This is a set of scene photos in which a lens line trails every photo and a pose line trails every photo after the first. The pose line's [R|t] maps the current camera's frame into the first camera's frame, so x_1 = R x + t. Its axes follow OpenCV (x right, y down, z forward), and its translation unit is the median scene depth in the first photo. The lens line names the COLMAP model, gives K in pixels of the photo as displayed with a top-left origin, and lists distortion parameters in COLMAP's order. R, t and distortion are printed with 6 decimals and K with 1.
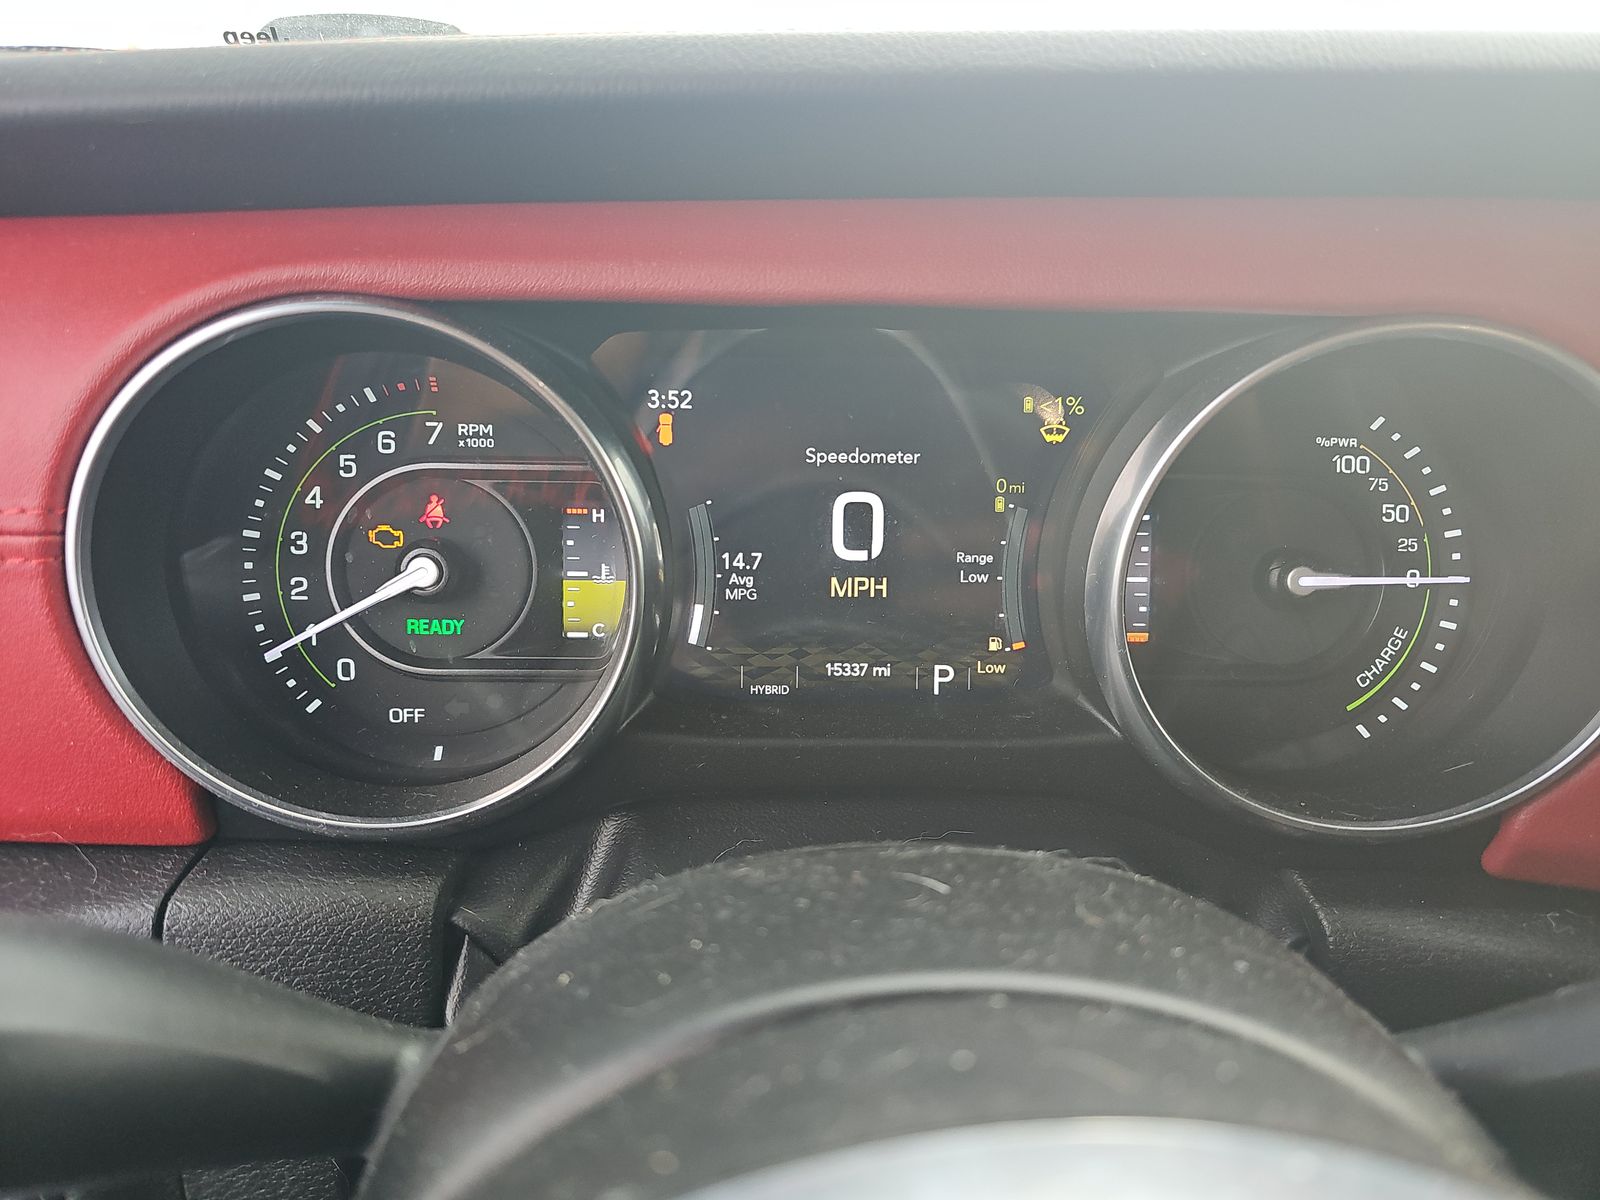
lens RADIAL K [[1109.9, 0, 799.2], [0, 1109.9, 605.9], [0, 0, 1]] dist [0.062220, -0.066521]
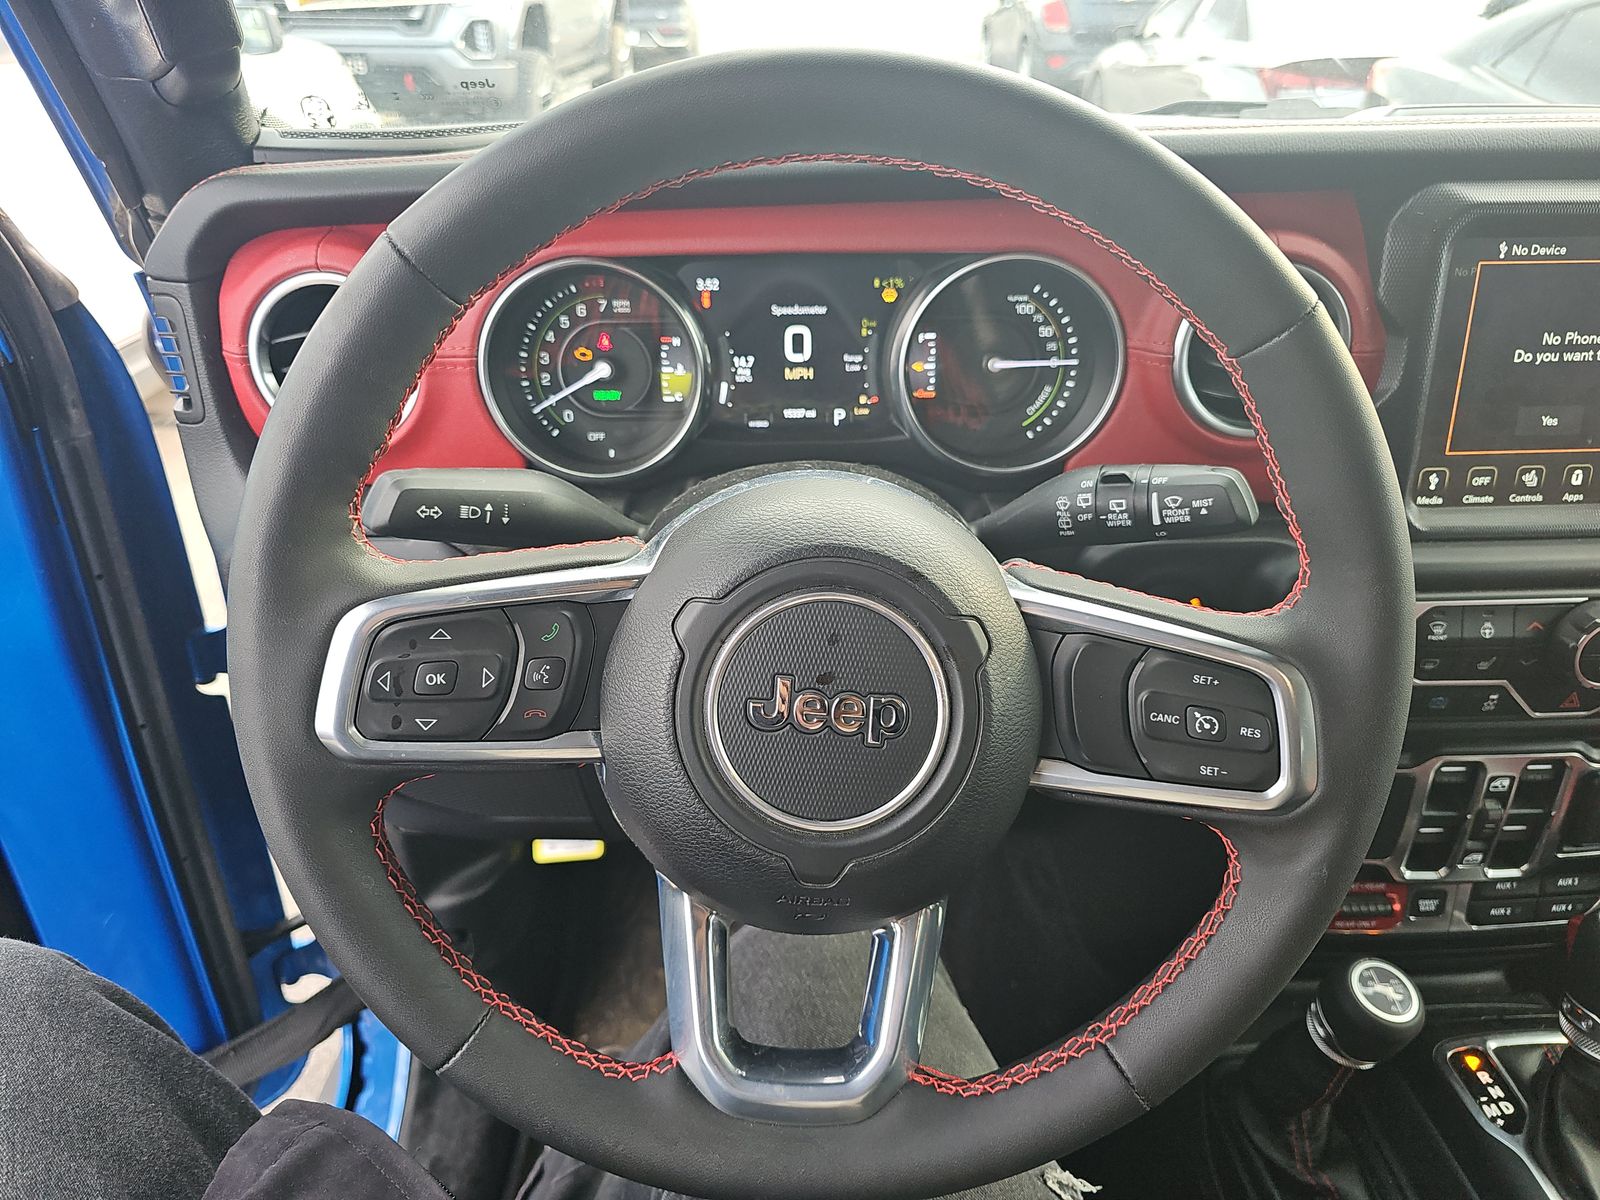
lens RADIAL K [[1109.9, 0, 799.2], [0, 1109.9, 605.9], [0, 0, 1]] dist [0.062220, -0.066521]
pose [[0.999710, -0.023686, -0.004248, 0.053999], [0.024063, 0.984386, 0.174372, 0.051204], [0.000052, -0.174423, 0.984671, -1.211010]]
